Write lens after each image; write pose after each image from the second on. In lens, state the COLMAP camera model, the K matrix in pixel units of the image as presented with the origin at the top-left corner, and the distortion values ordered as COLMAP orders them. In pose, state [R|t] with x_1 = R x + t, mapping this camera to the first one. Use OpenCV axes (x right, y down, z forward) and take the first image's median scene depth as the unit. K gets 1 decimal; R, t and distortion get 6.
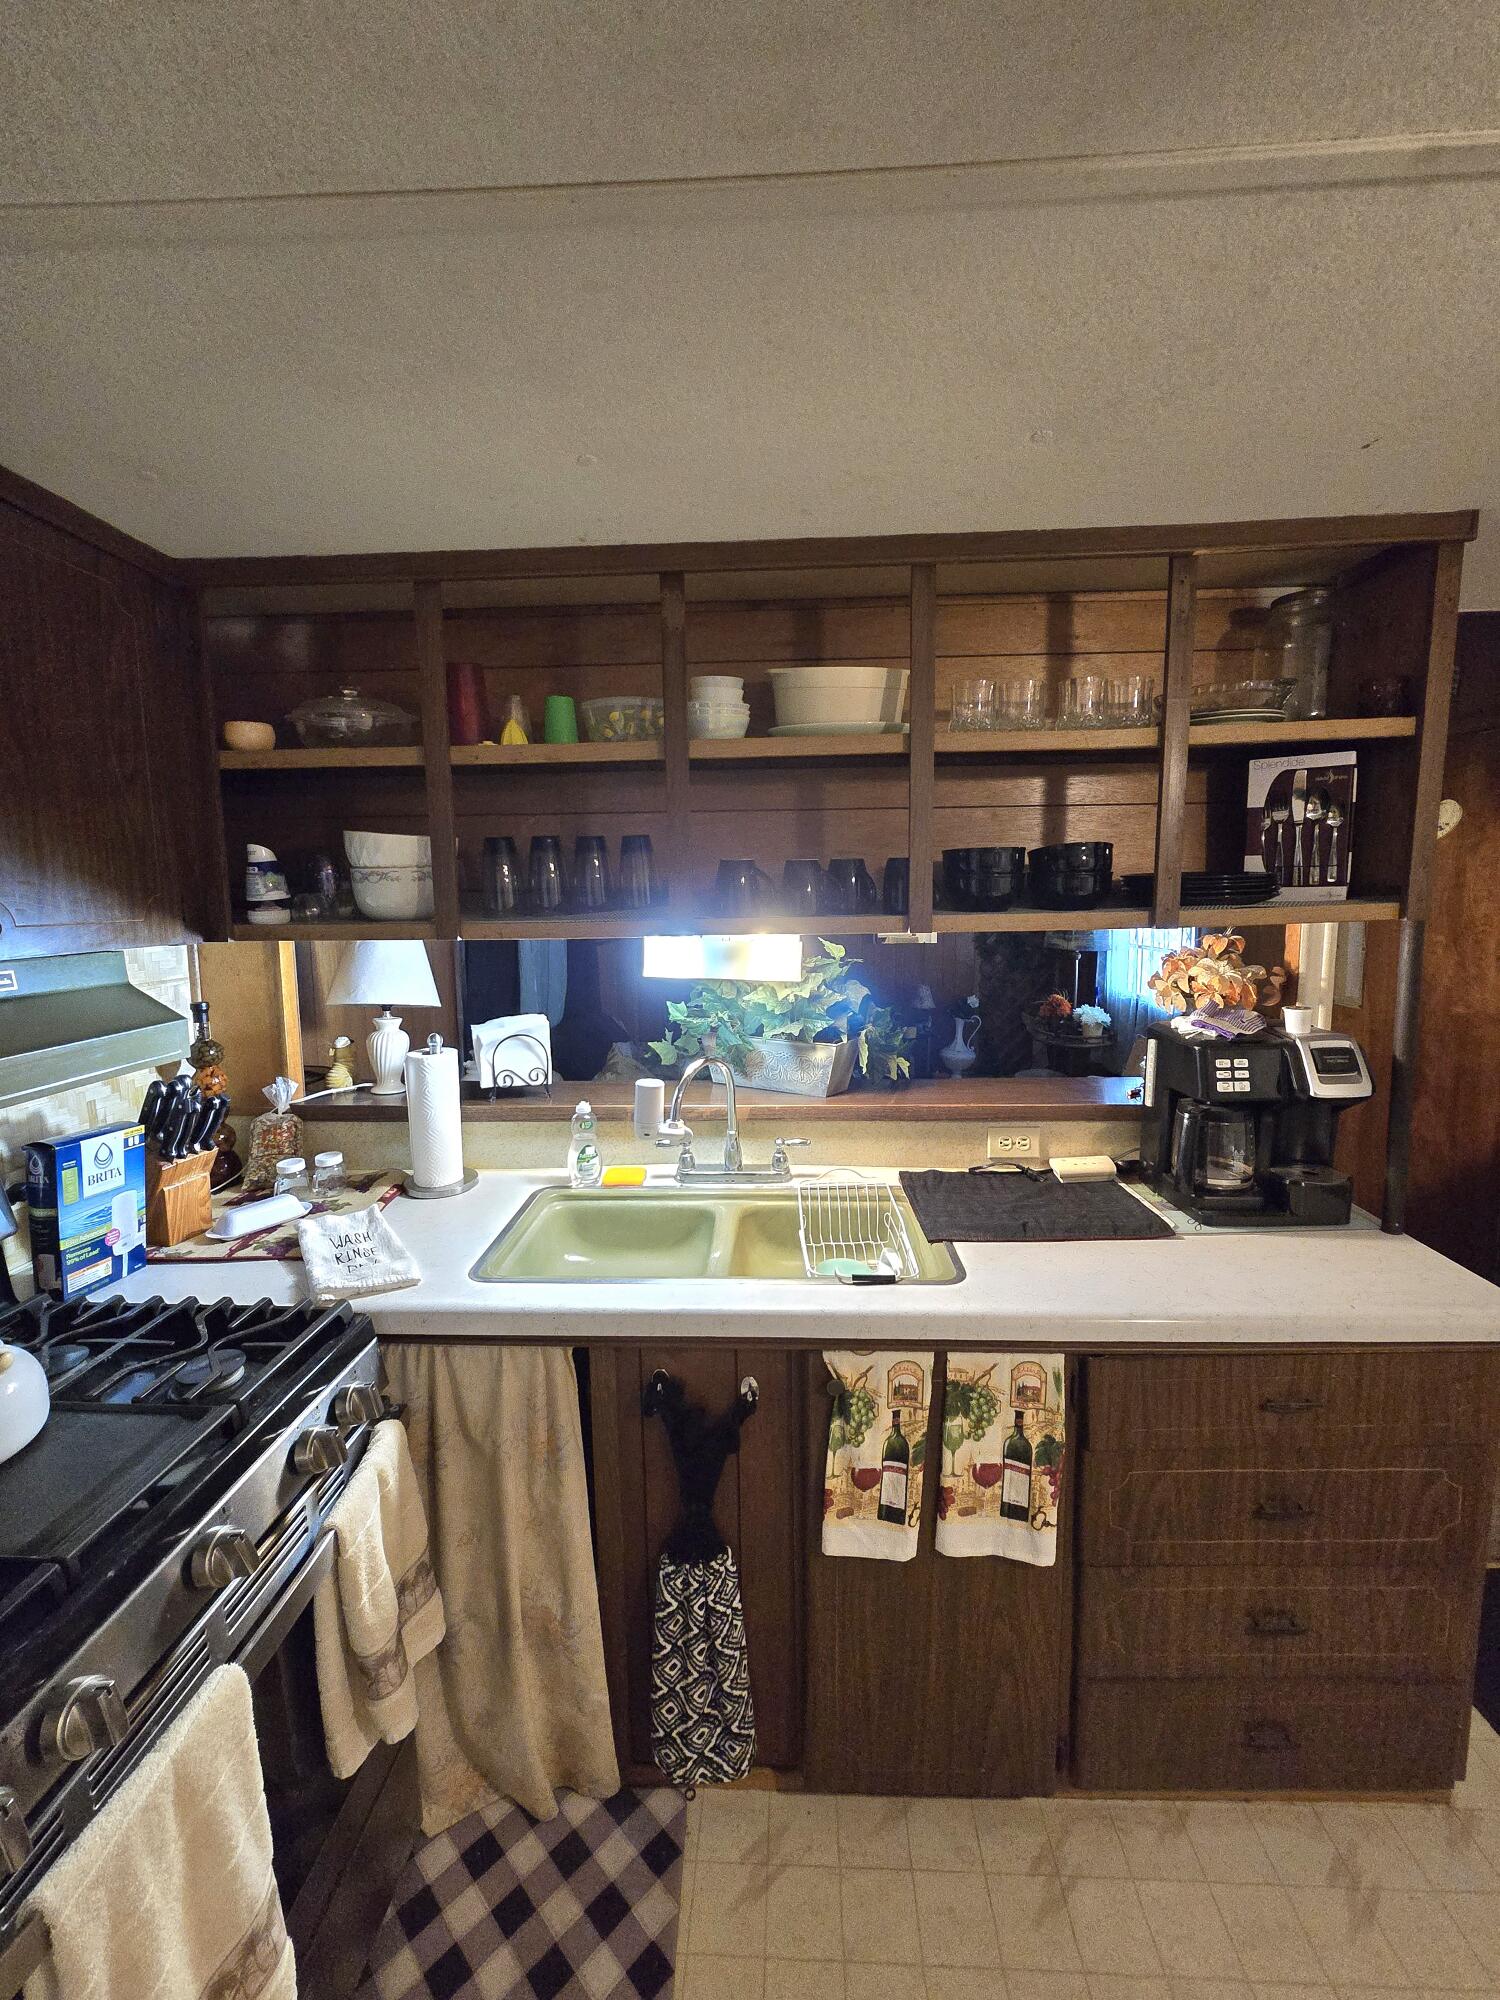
lens RADIAL K [[818.4, 0, 759.4], [0, 818.4, 986.9], [0, 0, 1]] dist [-0.004585, -0.000192]
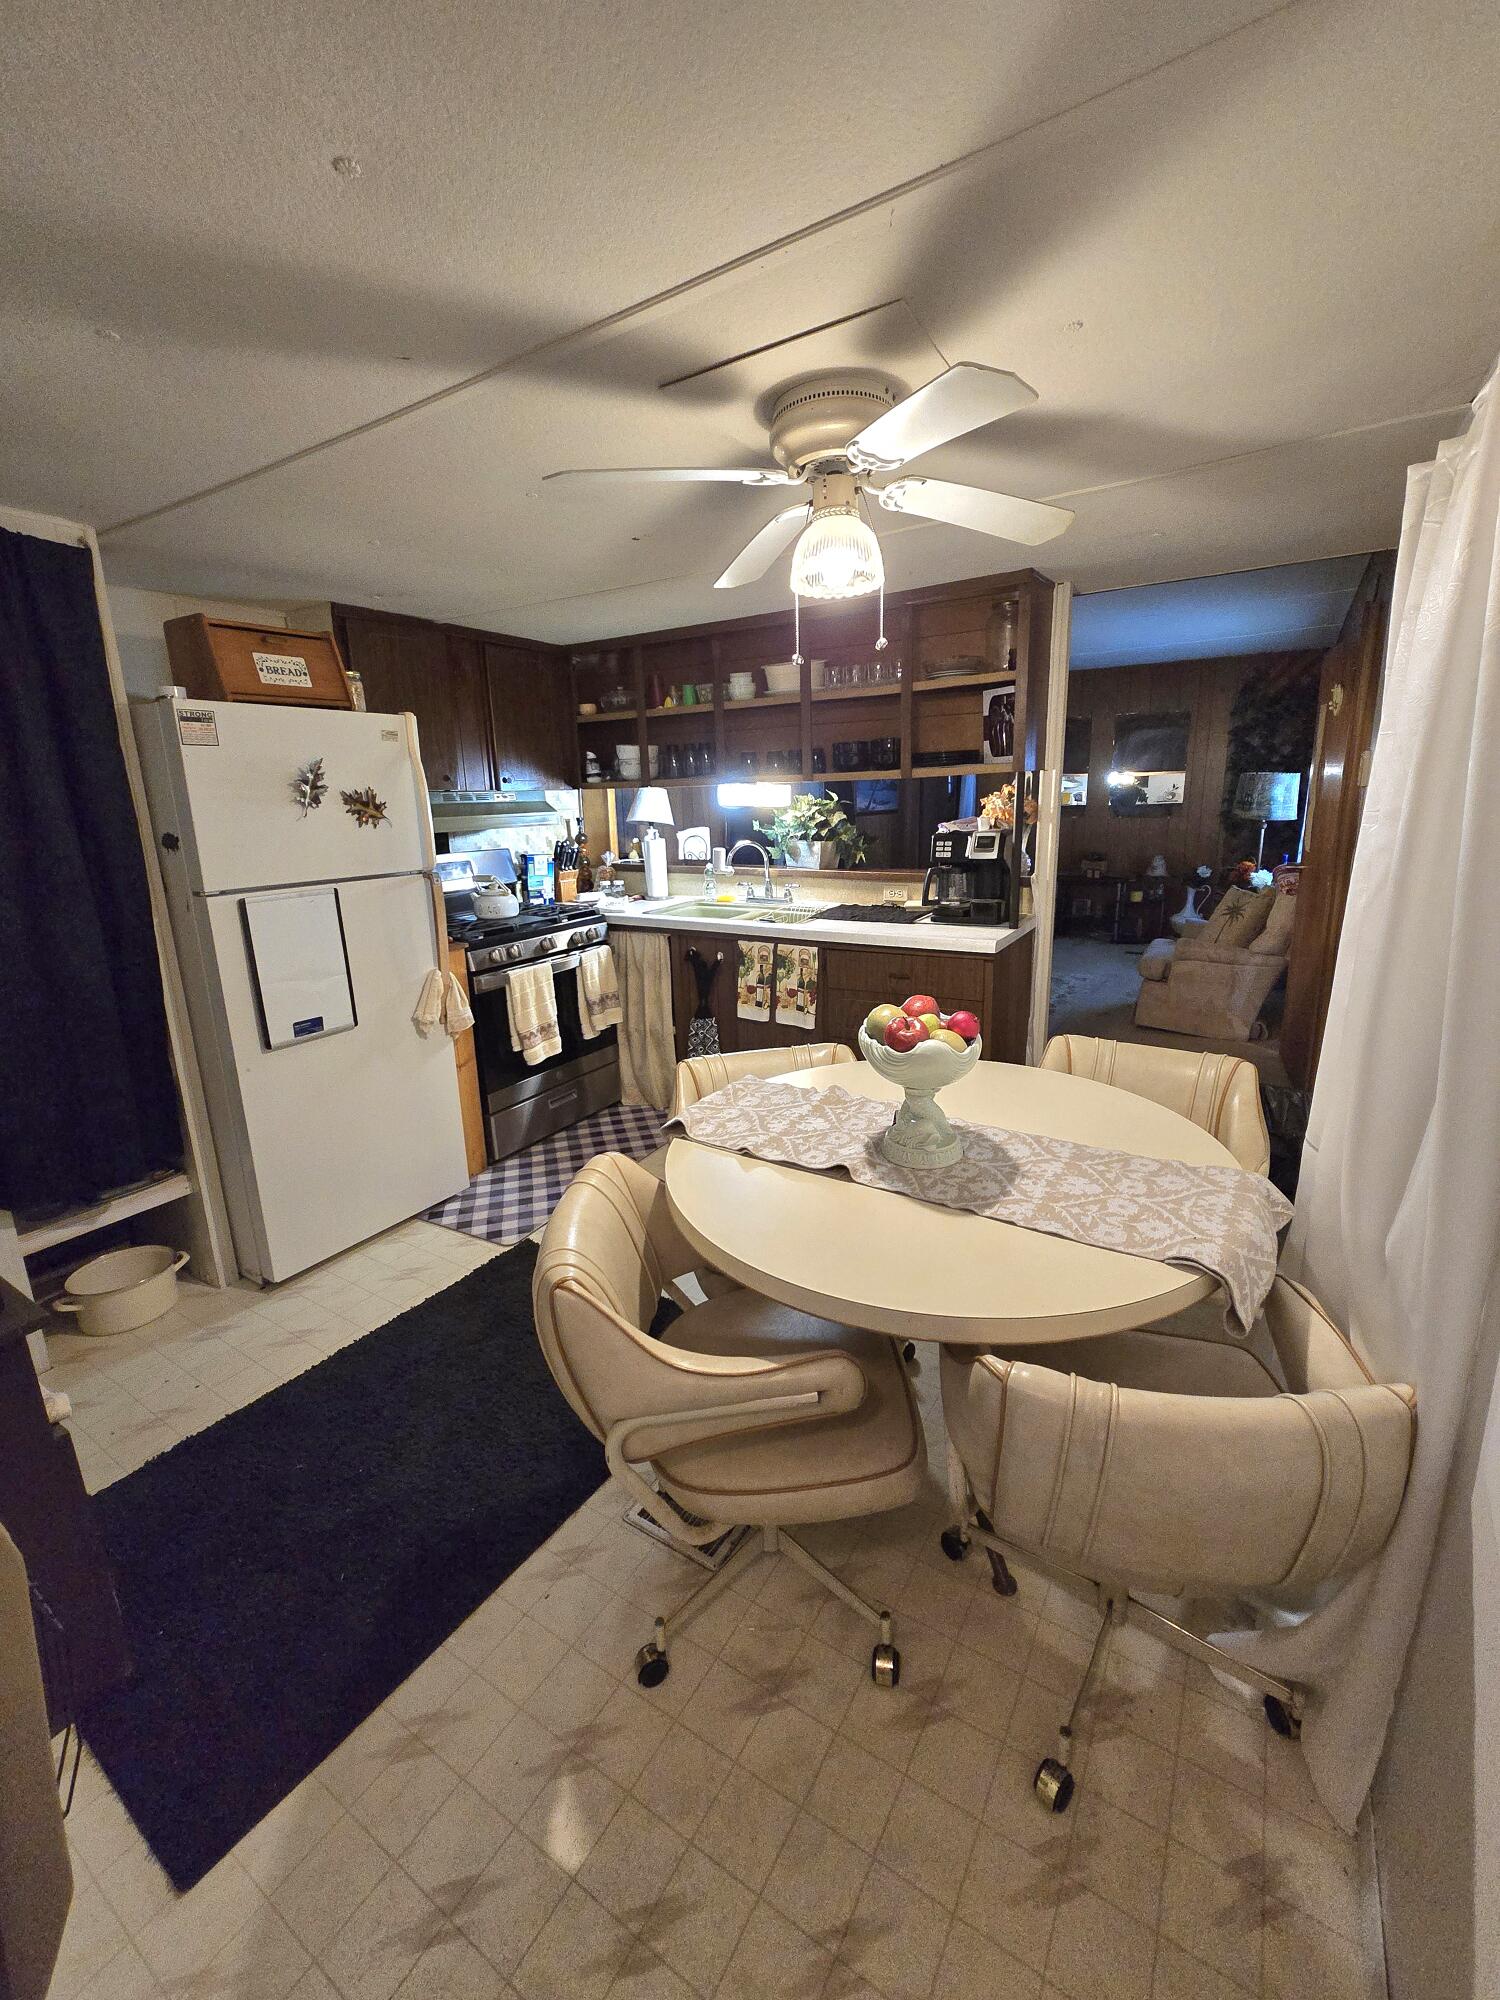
lens RADIAL K [[818.4, 0, 760.6], [0, 818.4, 989.6], [0, 0, 1]] dist [-0.004585, -0.000192]
pose [[0.872821, 0.106115, -0.476364, 1.332061], [-0.042236, 0.988837, 0.142887, 0.202942], [0.486209, -0.104596, 0.867560, -1.215048]]
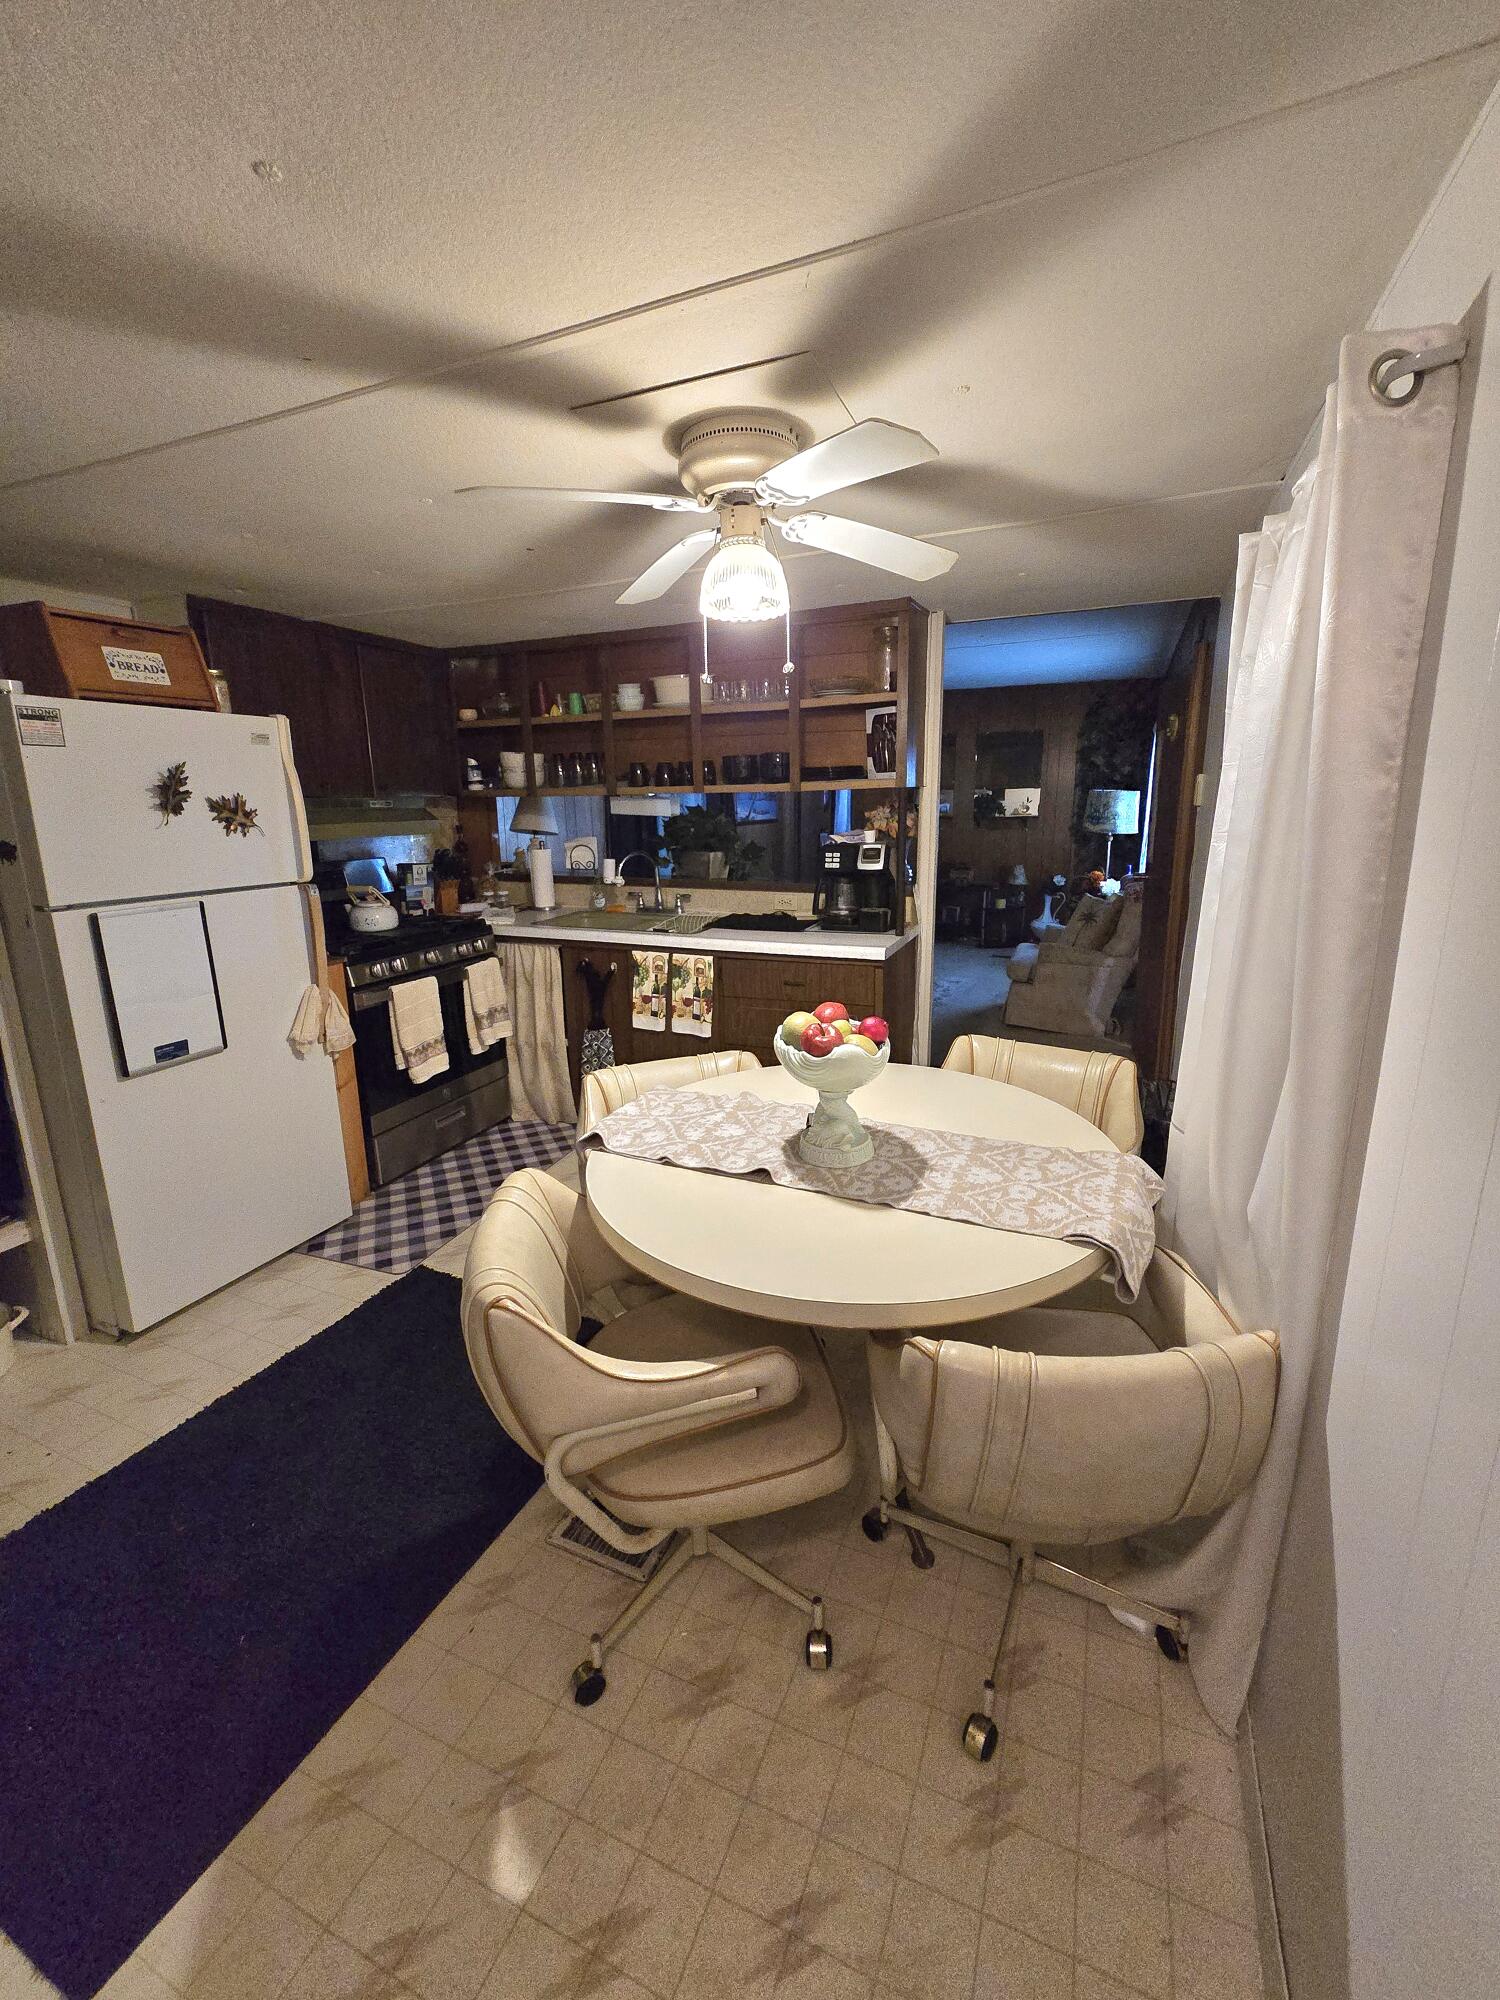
lens RADIAL K [[818.4, 0, 764.9], [0, 818.4, 985.3], [0, 0, 1]] dist [-0.004585, -0.000192]
pose [[0.937619, 0.080752, -0.338155, 1.297717], [-0.041323, 0.991642, 0.122225, 0.197613], [0.345199, -0.100627, 0.933120, -1.263498]]
